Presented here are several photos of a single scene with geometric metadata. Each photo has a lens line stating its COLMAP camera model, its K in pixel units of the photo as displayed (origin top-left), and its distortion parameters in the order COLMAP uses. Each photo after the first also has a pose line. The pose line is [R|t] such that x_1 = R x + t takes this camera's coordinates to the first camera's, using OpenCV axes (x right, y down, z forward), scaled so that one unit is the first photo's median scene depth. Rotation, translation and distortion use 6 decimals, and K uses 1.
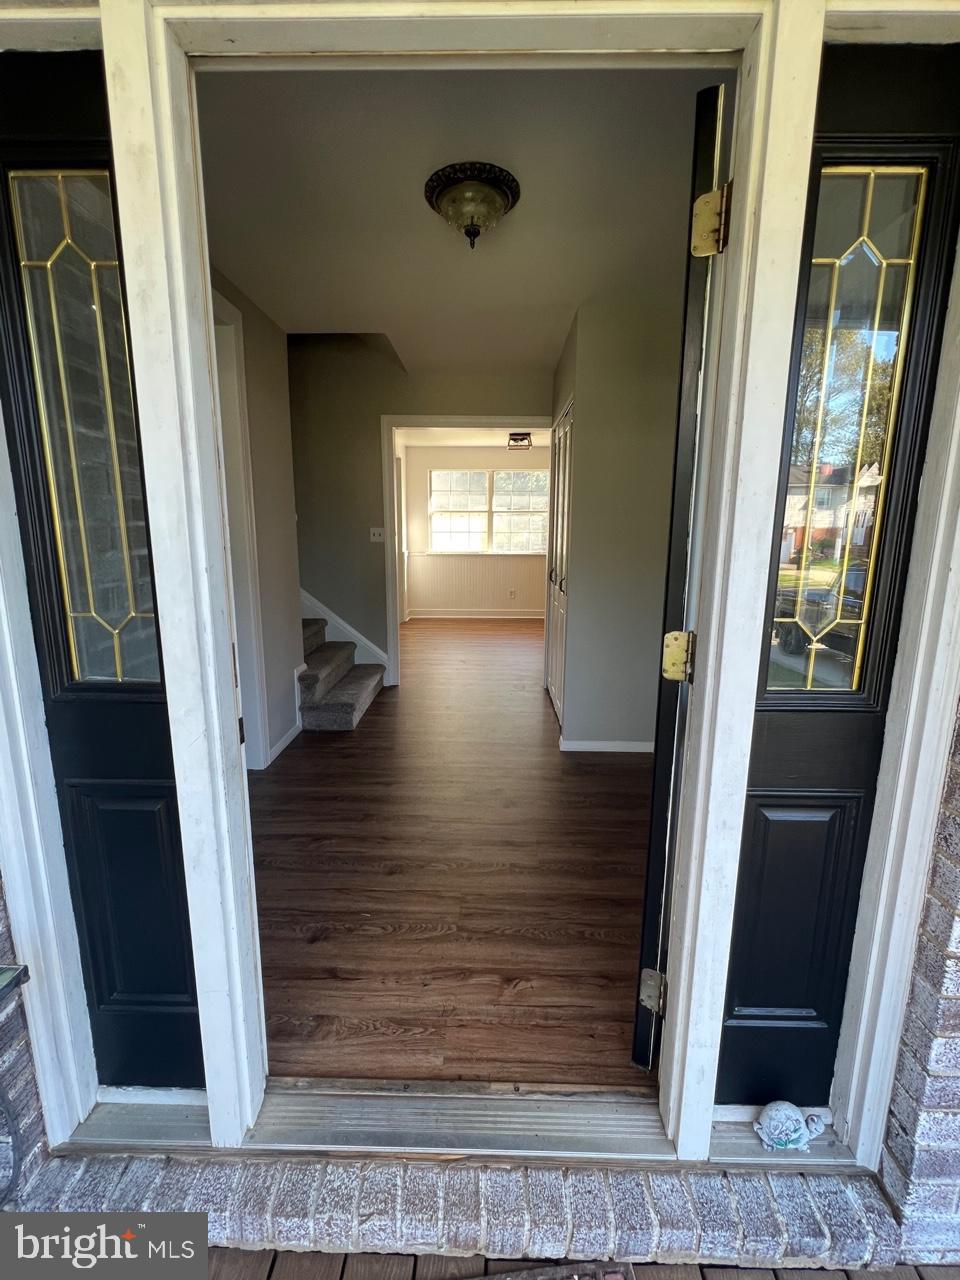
lens RADIAL K [[544.3, 0, 480.0], [0, 544.3, 640.0], [0, 0, 1]] dist [-0.000335, -0.000010]
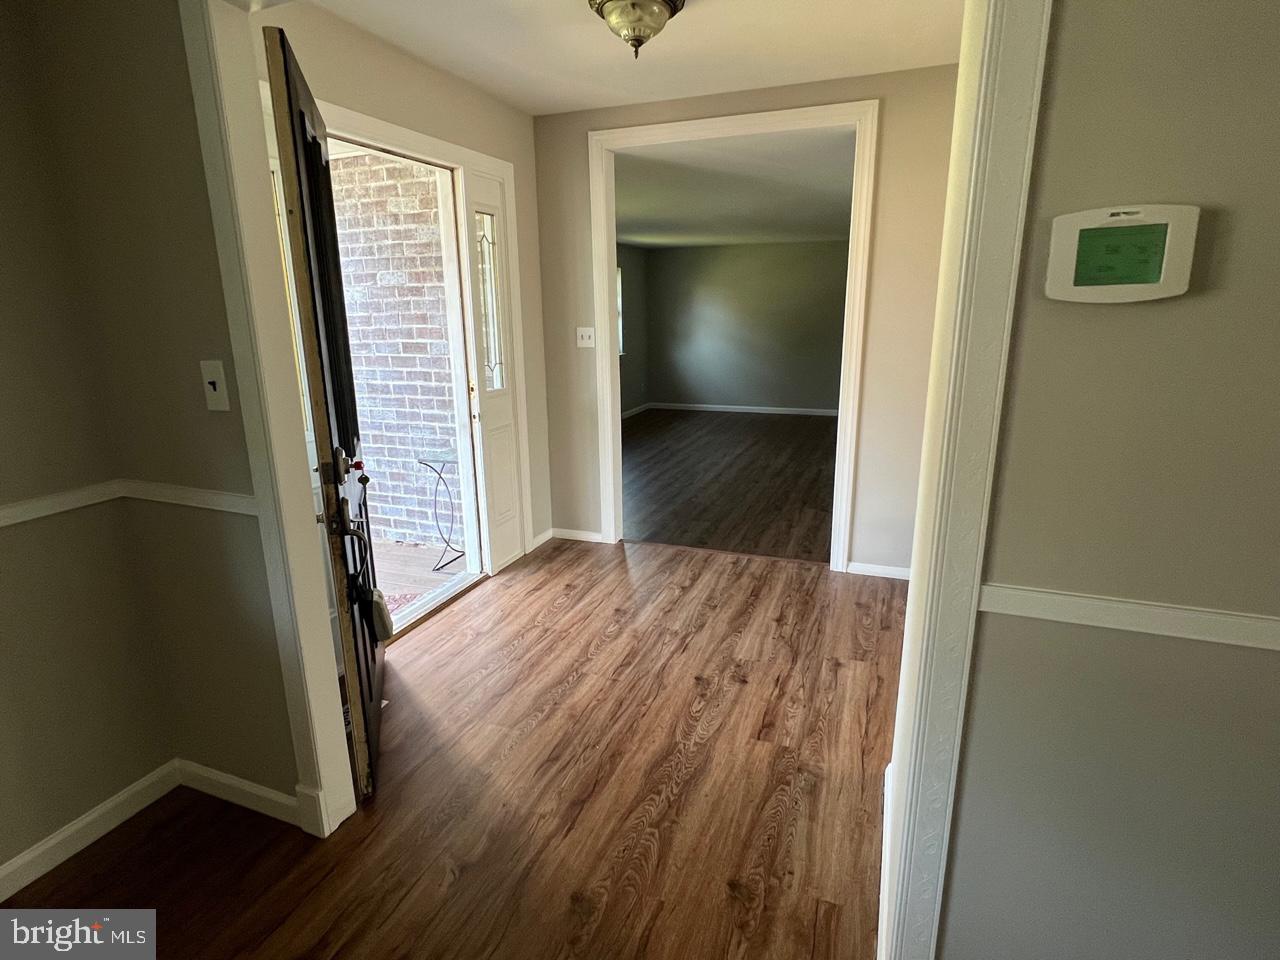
lens RADIAL K [[672.7, 0, 640.0], [0, 672.7, 480.0], [0, 0, 1]] dist [0.000636, -0.000058]
pose [[-0.349548, 0.212152, -0.912583, 1.260742], [-0.171923, 0.942963, 0.285066, -0.325096], [0.921010, 0.256538, -0.293137, 1.546288]]
